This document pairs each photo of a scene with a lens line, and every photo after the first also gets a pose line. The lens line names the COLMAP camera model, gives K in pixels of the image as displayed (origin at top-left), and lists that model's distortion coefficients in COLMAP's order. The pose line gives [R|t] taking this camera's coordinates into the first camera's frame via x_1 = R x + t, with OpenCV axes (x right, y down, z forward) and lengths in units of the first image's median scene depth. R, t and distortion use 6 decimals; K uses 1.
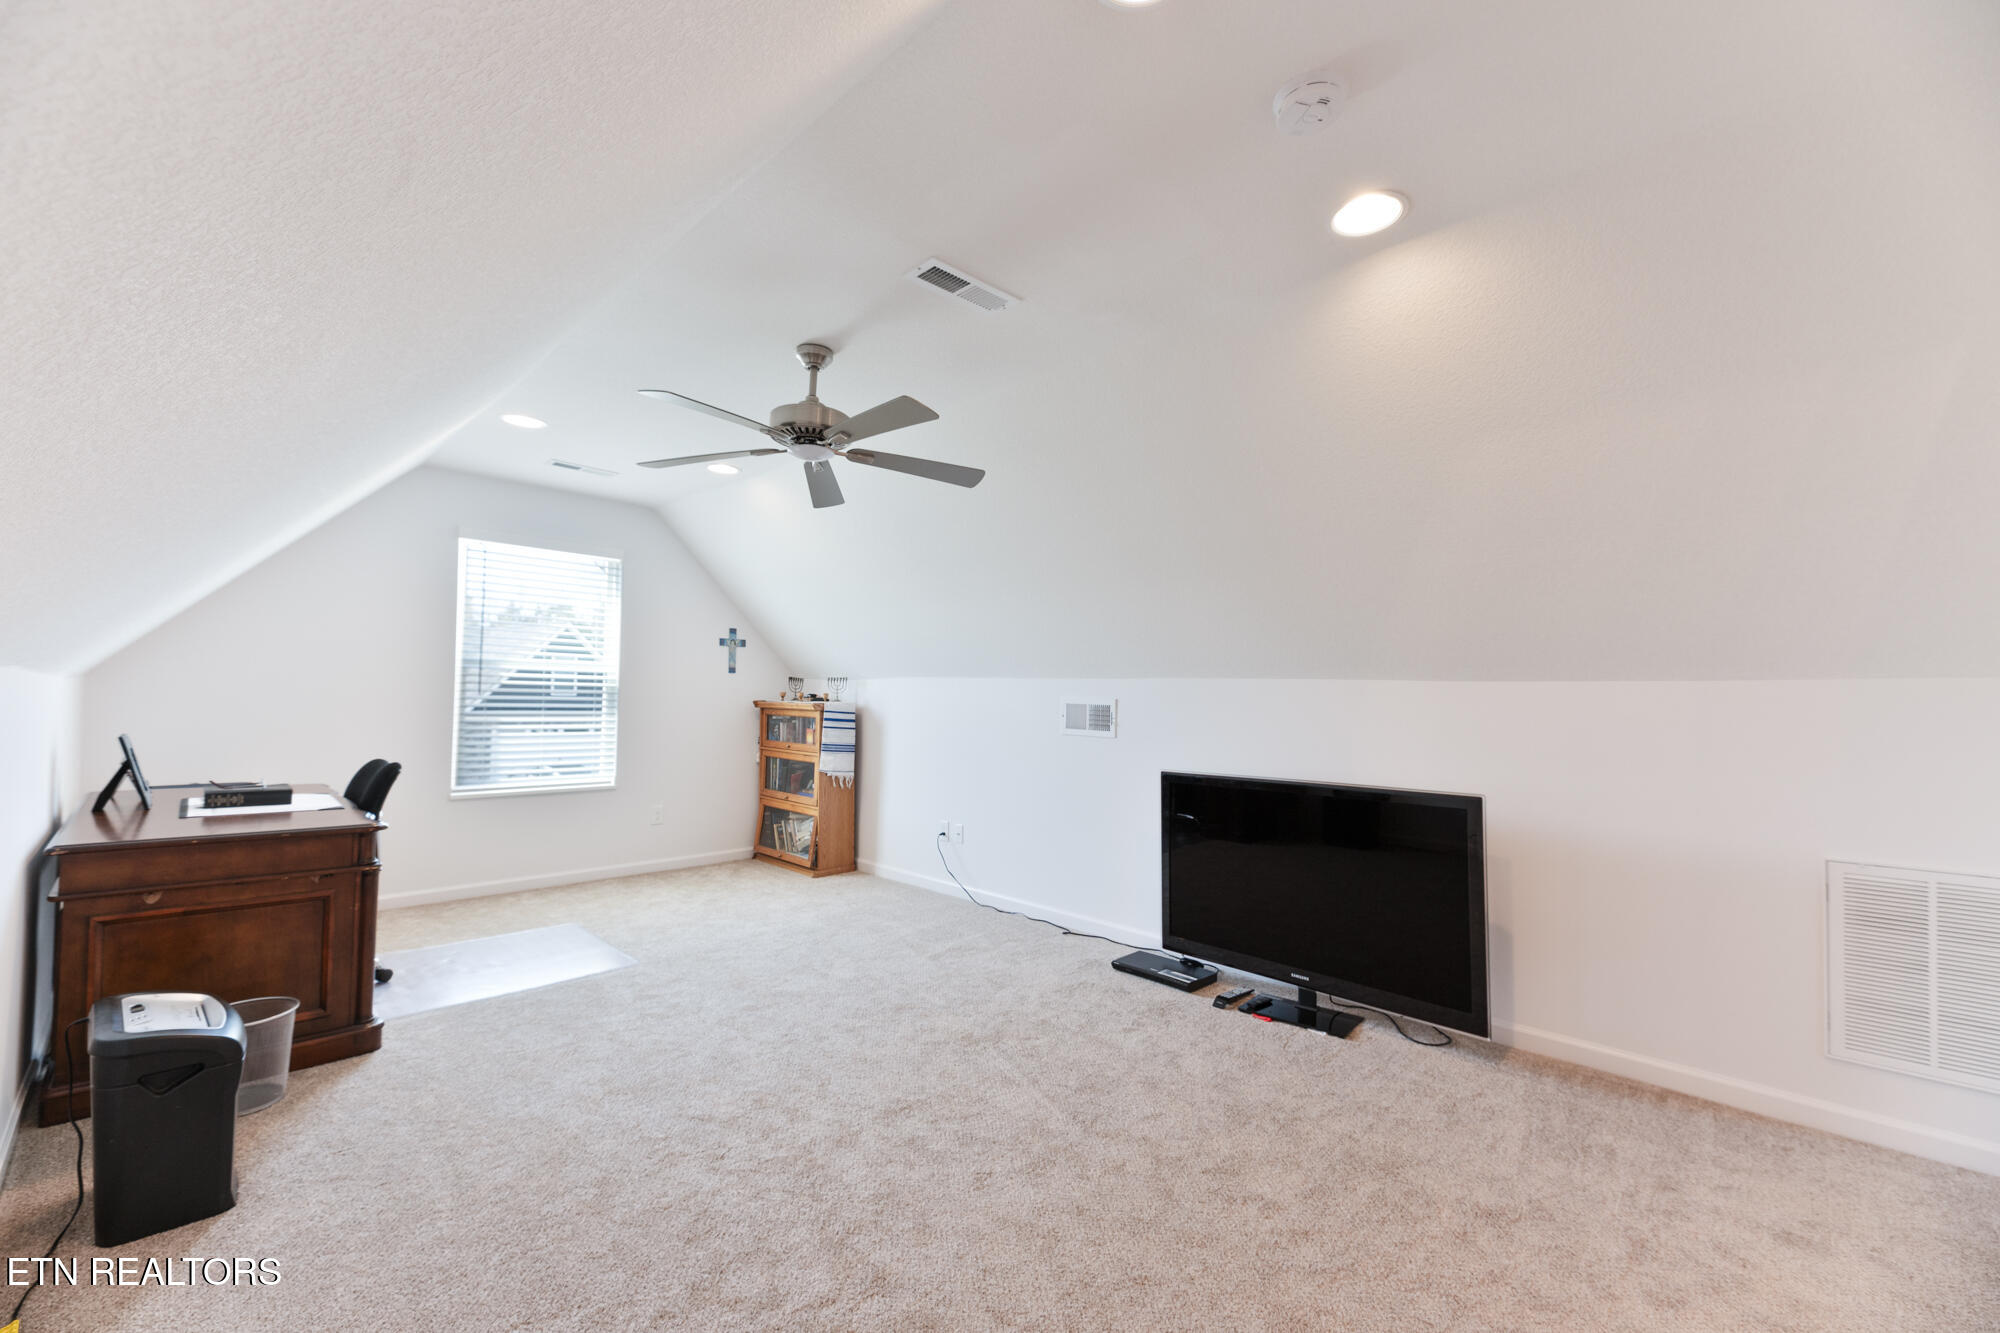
lens RADIAL K [[800.0, 0, 1000.0], [0, 800.0, 666.5], [0, 0, 1]] dist [-0.000443, -0.000221]
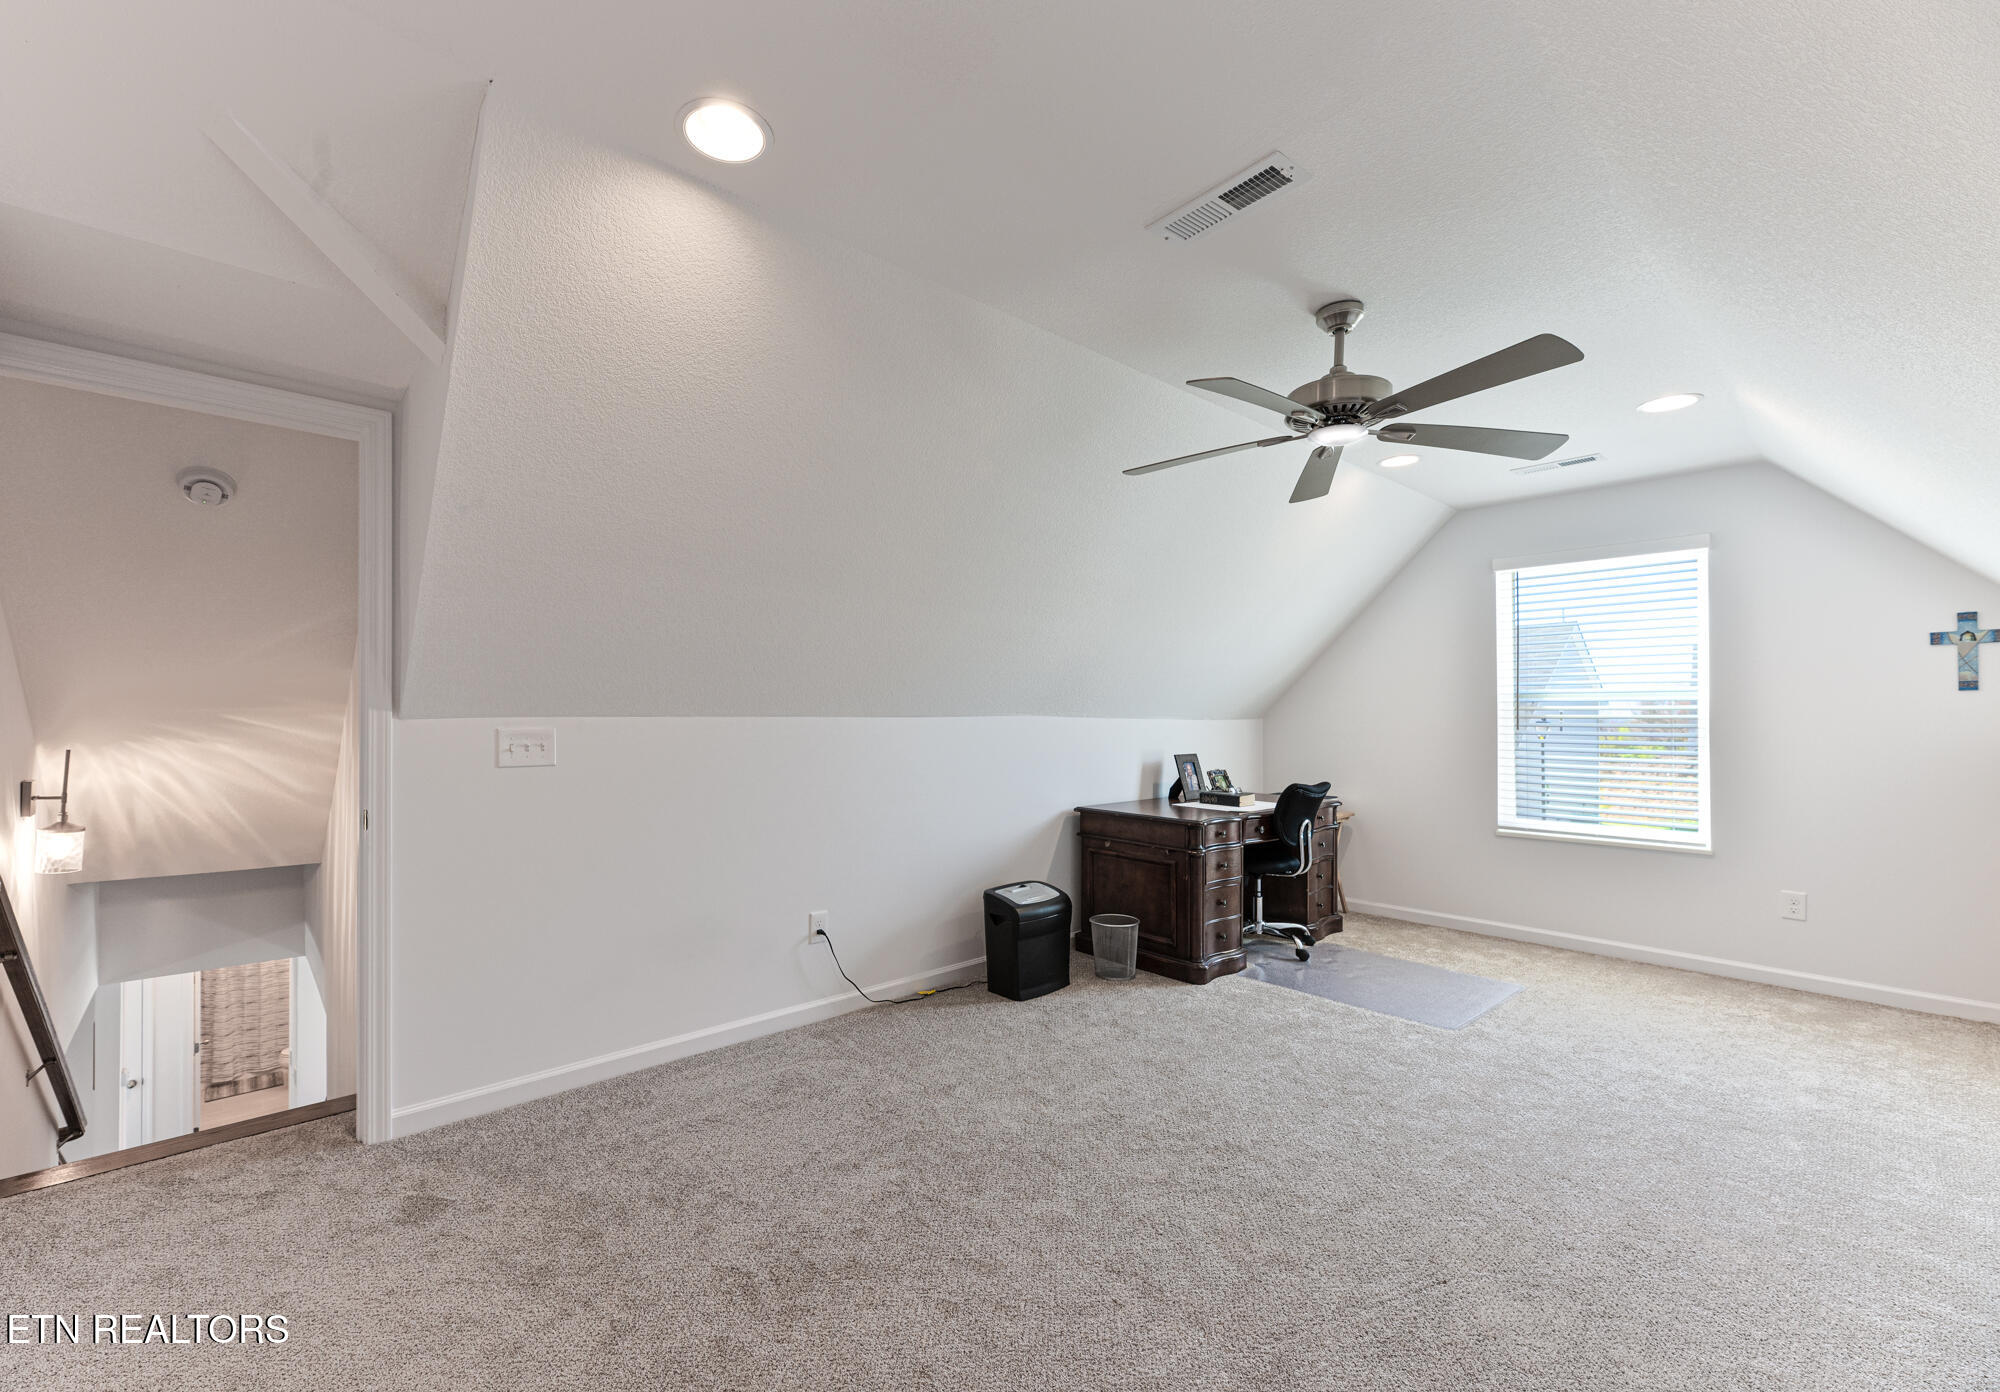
lens RADIAL K [[832.2, 0, 930.5], [0, 832.2, 705.9], [0, 0, 1]] dist [-0.000876, -0.000047]
pose [[-0.110211, -0.033819, -0.993333, 0.651357], [0.033658, 0.998721, -0.037736, 0.032397], [0.993338, -0.037592, -0.108932, 0.648015]]
